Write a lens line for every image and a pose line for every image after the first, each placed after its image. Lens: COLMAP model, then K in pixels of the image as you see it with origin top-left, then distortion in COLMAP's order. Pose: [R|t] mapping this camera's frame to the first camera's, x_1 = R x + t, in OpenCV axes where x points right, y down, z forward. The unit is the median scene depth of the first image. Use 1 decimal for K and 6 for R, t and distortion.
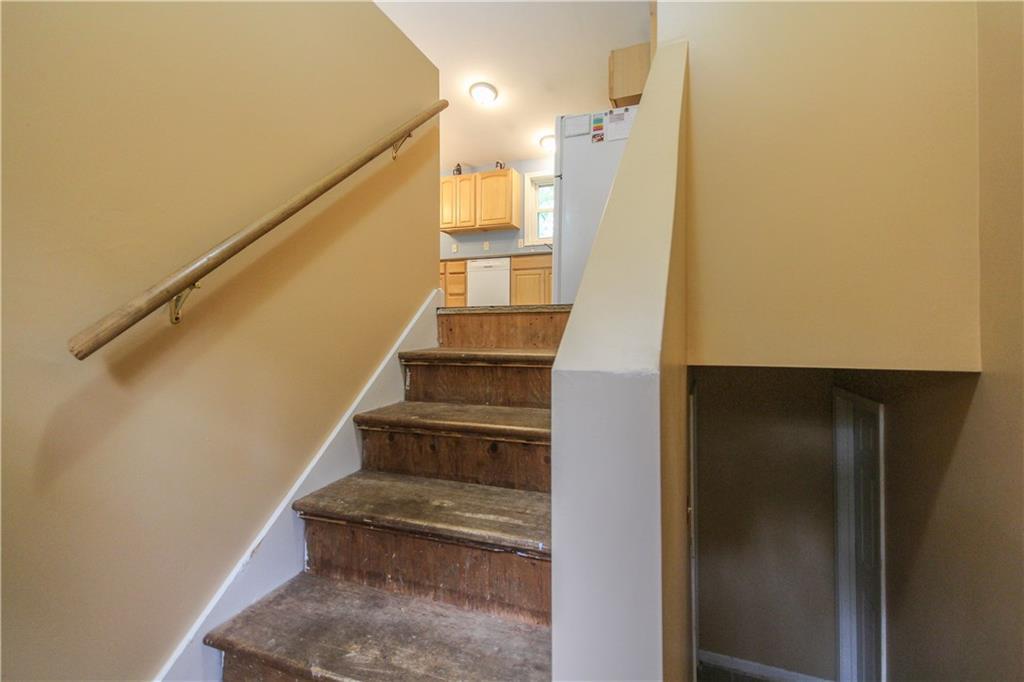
lens RADIAL K [[469.1, 0, 515.8], [0, 469.1, 315.7], [0, 0, 1]] dist [0.033592, -0.014109]
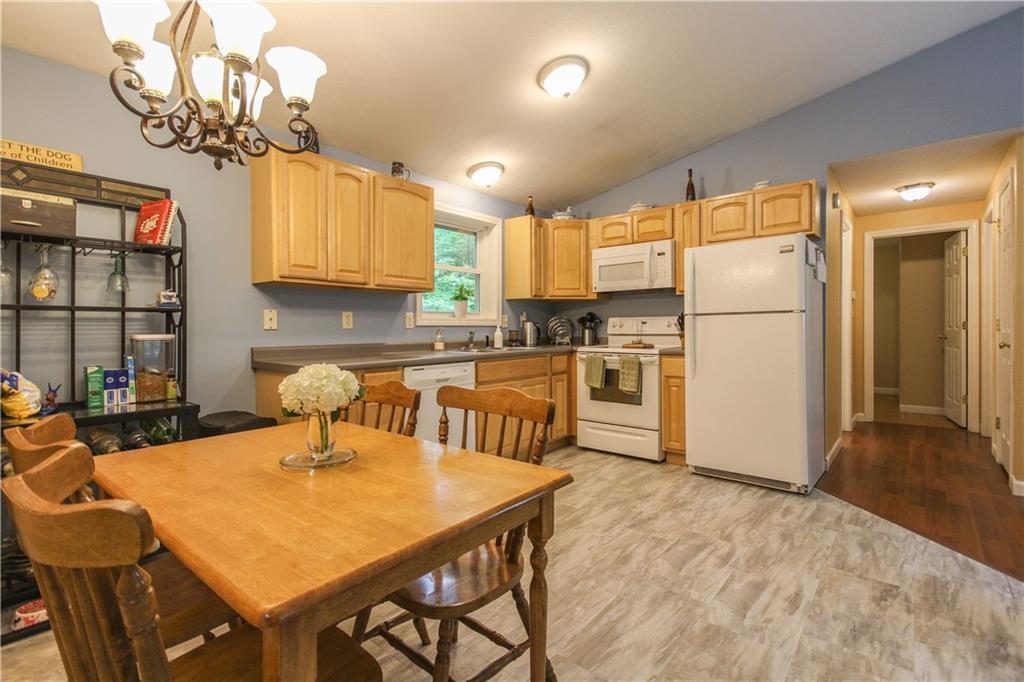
lens RADIAL K [[469.1, 0, 511.6], [0, 469.1, 331.8], [0, 0, 1]] dist [0.033592, -0.014109]
pose [[0.334773, -0.011166, 0.942233, -0.497007], [-0.025250, 0.999464, 0.020815, -0.163001], [-0.941960, -0.030760, 0.334312, 0.732794]]
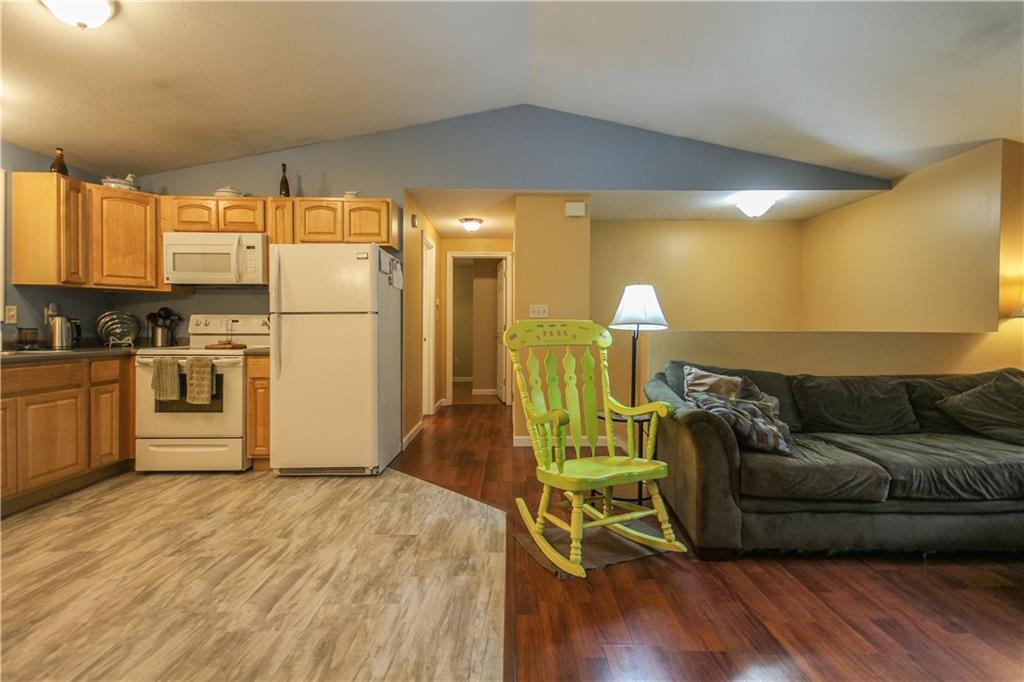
lens RADIAL K [[469.1, 0, 512.6], [0, 469.1, 333.0], [0, 0, 1]] dist [0.033592, -0.014109]
pose [[-0.363870, -0.010678, 0.931388, -0.503865], [-0.035684, 0.999360, -0.002484, -0.162443], [-0.930766, -0.034140, -0.364019, 0.665092]]
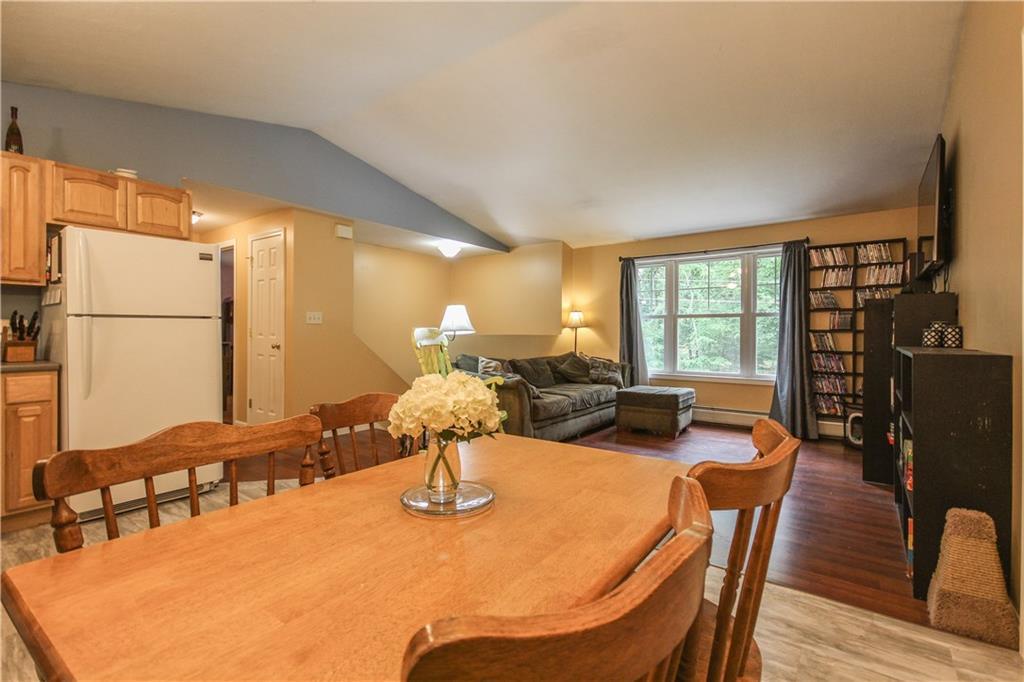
lens RADIAL K [[469.1, 0, 515.5], [0, 469.1, 332.4], [0, 0, 1]] dist [0.033592, -0.014109]
pose [[-0.962949, -0.000731, 0.269681, -0.395615], [-0.010648, 0.999320, -0.035311, -0.150582], [-0.269472, -0.036874, -0.962302, 1.023722]]
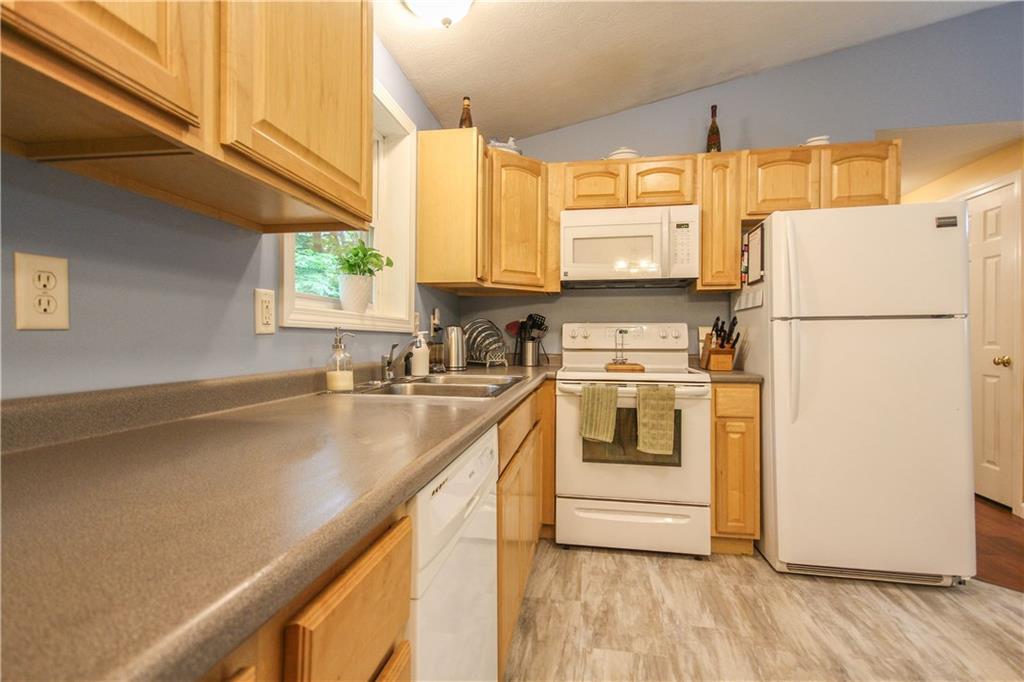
lens RADIAL K [[477.6, 0, 508.5], [0, 477.6, 339.1], [0, 0, 1]] dist [0.028802, -0.004255]
pose [[-0.191440, 0.000243, 0.981504, -0.213013], [-0.036463, 0.999308, -0.007359, -0.151933], [-0.980827, -0.037198, -0.191299, 0.984047]]
